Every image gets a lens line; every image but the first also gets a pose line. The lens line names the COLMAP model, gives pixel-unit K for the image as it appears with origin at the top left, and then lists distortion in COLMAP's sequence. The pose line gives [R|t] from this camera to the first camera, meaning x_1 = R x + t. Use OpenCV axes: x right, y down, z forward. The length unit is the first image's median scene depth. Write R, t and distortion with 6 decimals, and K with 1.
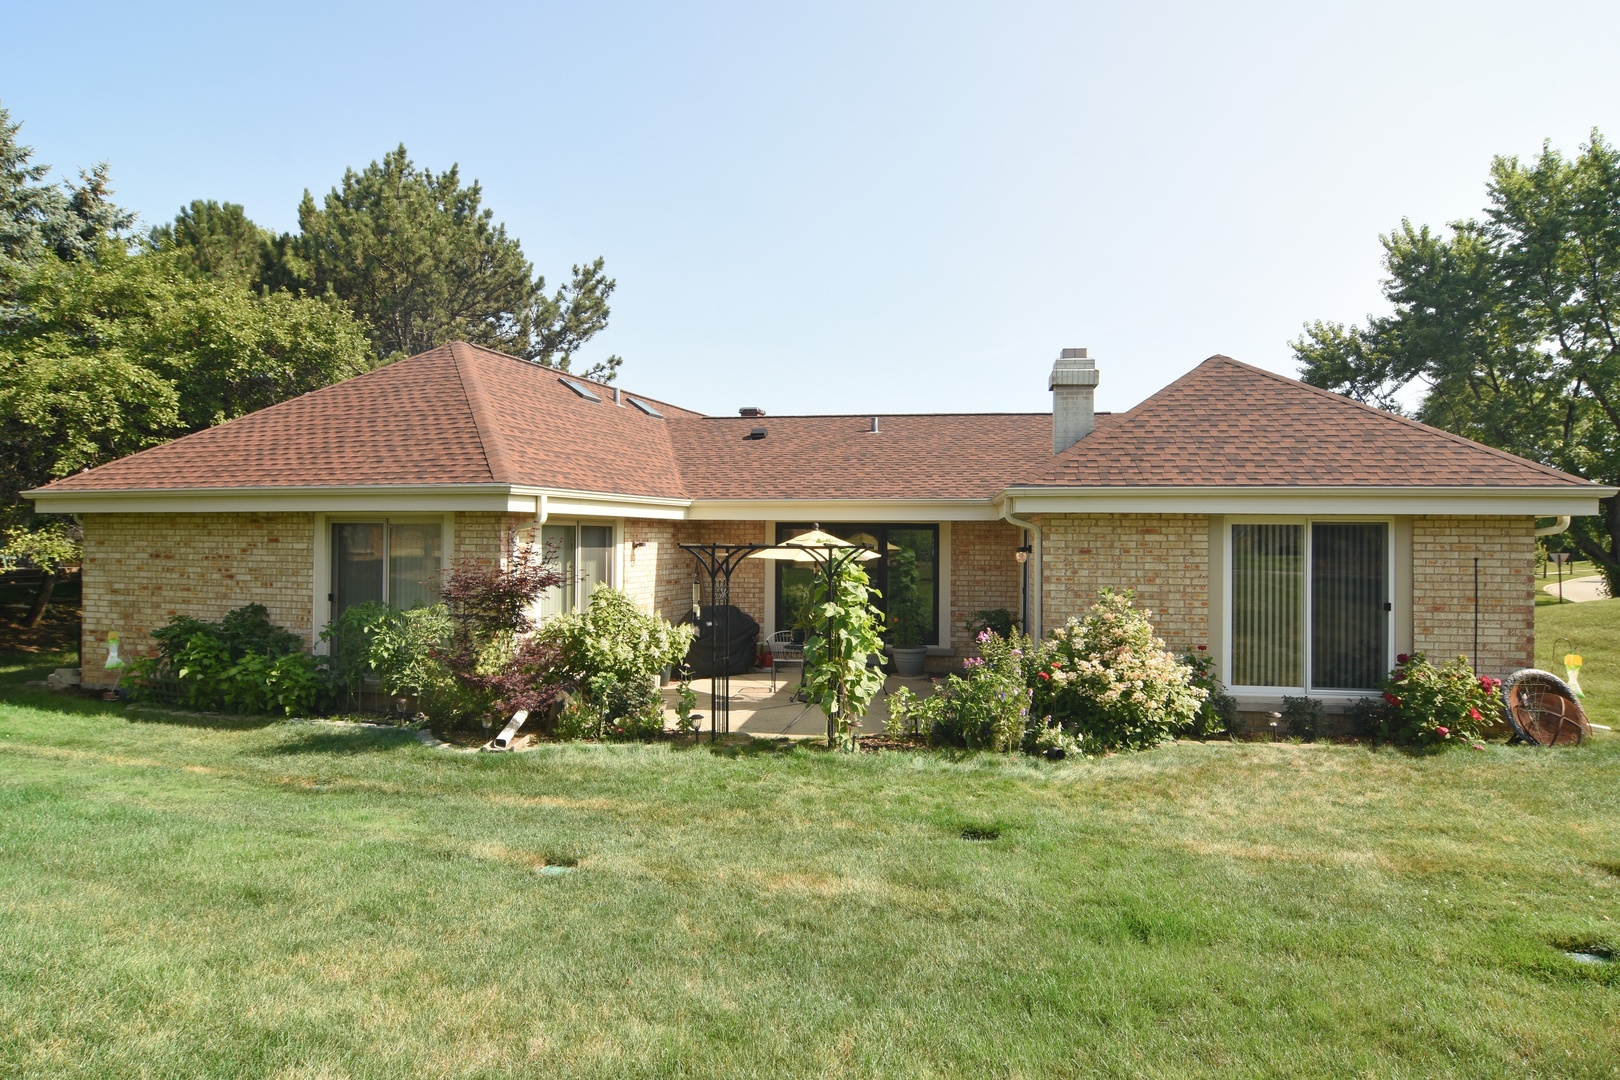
lens RADIAL K [[905.6, 0, 810.0], [0, 905.6, 540.0], [0, 0, 1]] dist [-0.000590, 0.000361]
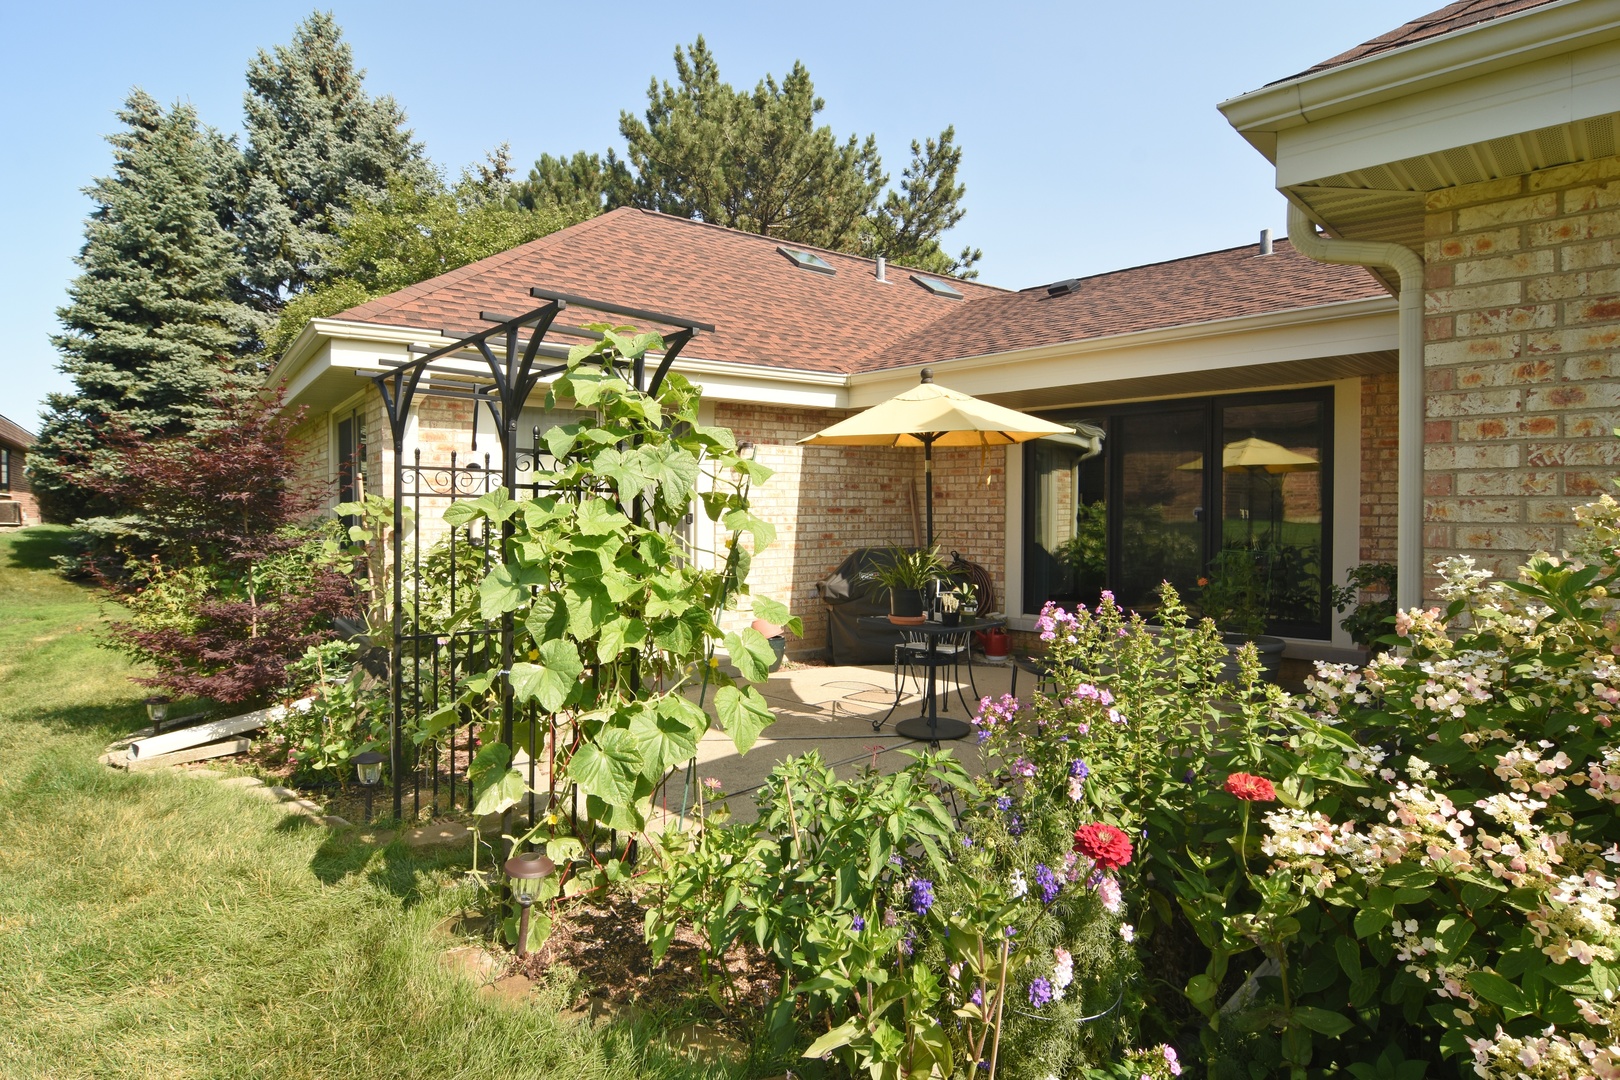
lens RADIAL K [[879.2, 0, 800.8], [0, 879.2, 530.5], [0, 0, 1]] dist [-0.012260, -0.002140]
pose [[0.822053, 0.006483, -0.569375, 0.179352], [0.007197, 0.999737, 0.021773, 0.047169], [0.569366, -0.021996, 0.821790, 0.474475]]
